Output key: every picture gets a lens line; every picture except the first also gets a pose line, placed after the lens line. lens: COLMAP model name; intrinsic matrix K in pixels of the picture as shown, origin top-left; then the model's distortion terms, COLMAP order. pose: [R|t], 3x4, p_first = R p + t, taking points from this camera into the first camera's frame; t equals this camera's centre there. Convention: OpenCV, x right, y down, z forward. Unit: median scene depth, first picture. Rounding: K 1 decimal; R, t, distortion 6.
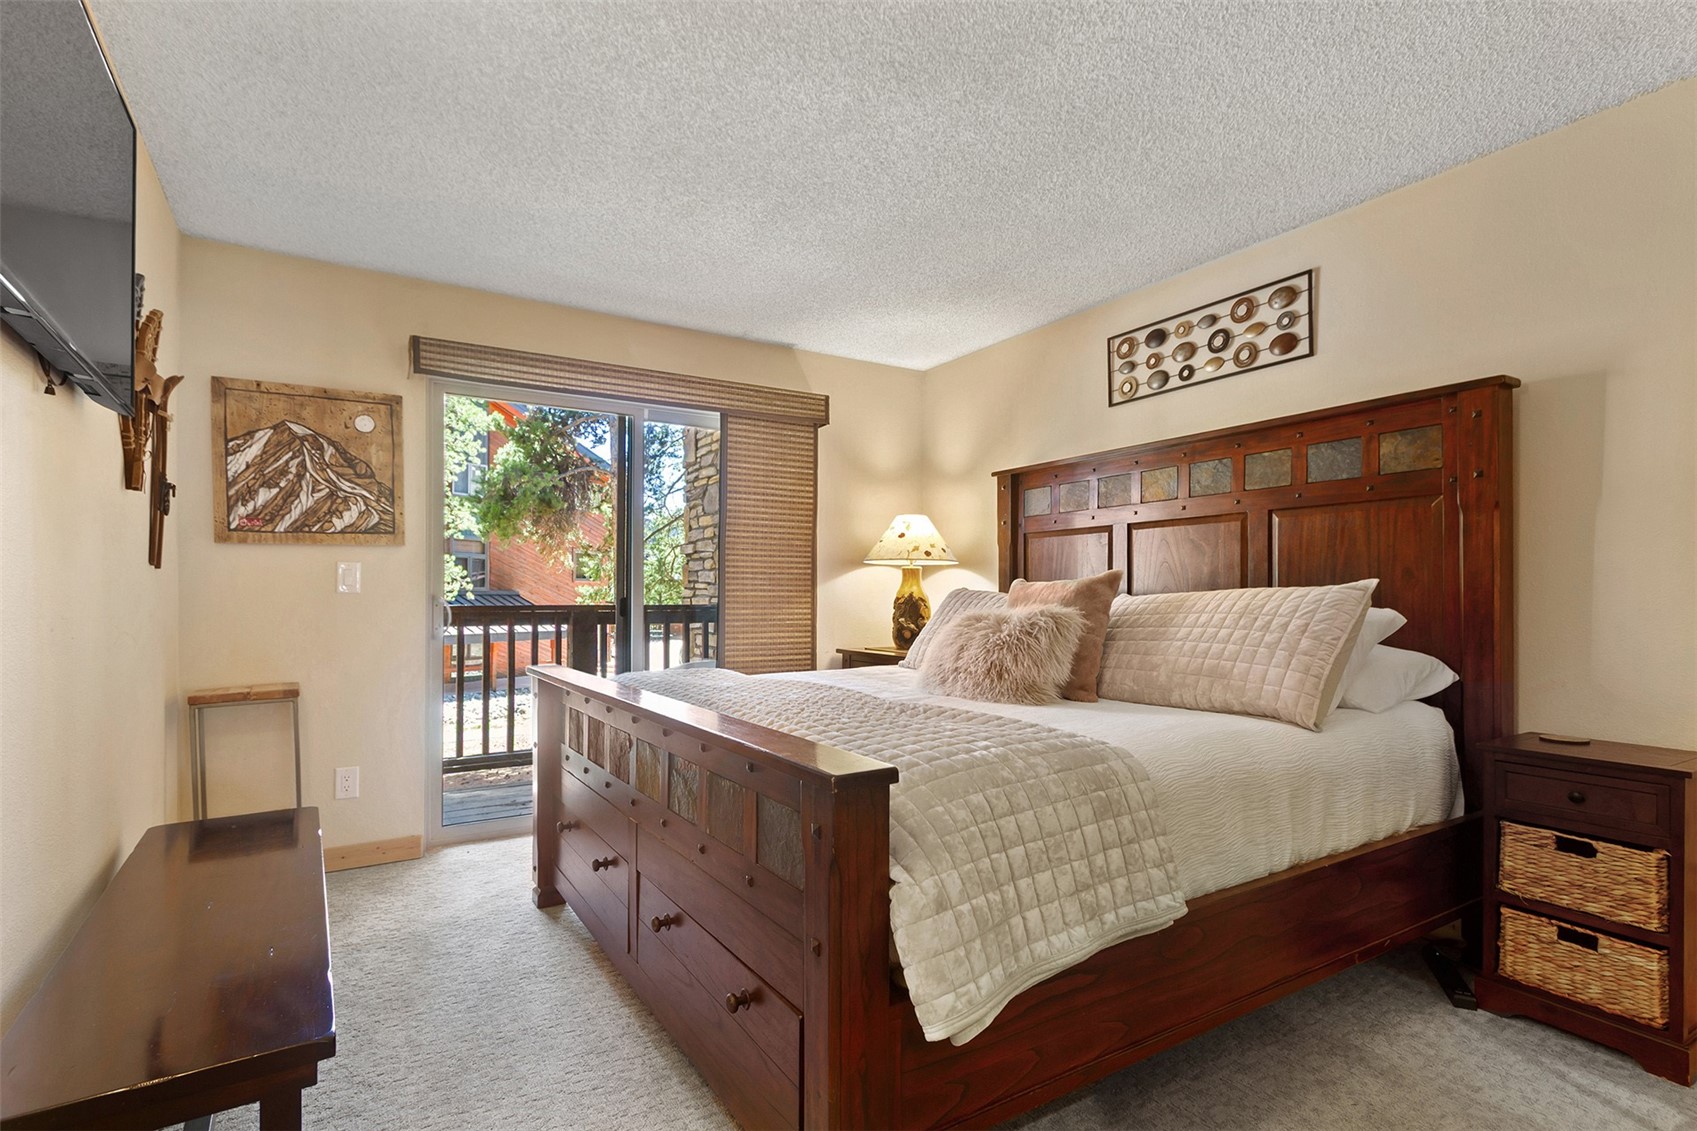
lens RADIAL K [[792.6, 0, 846.4], [0, 792.6, 571.1], [0, 0, 1]] dist [0.001398, 0.000302]
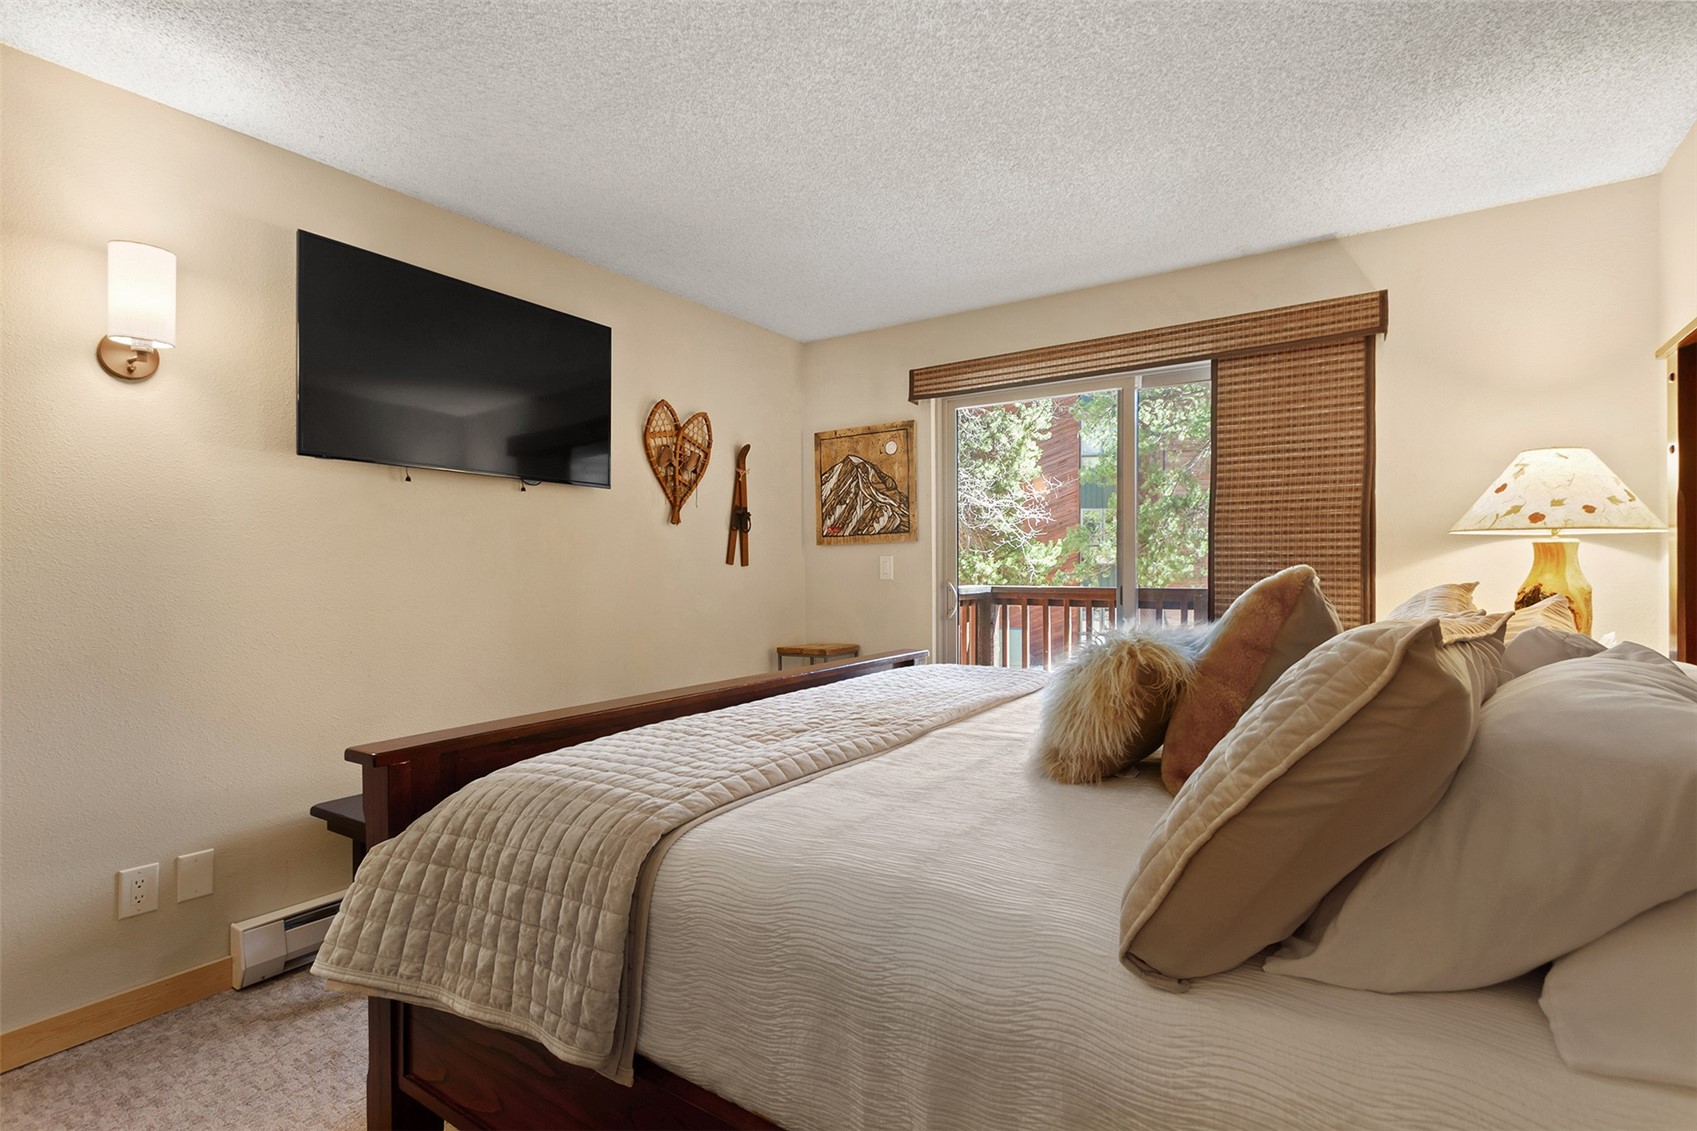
lens RADIAL K [[792.6, 0, 846.4], [0, 792.6, 571.1], [0, 0, 1]] dist [0.001398, 0.000302]
pose [[0.419907, 0.004534, -0.907556, 0.539866], [0.032202, 0.999283, 0.019892, -0.013992], [0.906996, -0.037578, 0.419460, 0.393853]]
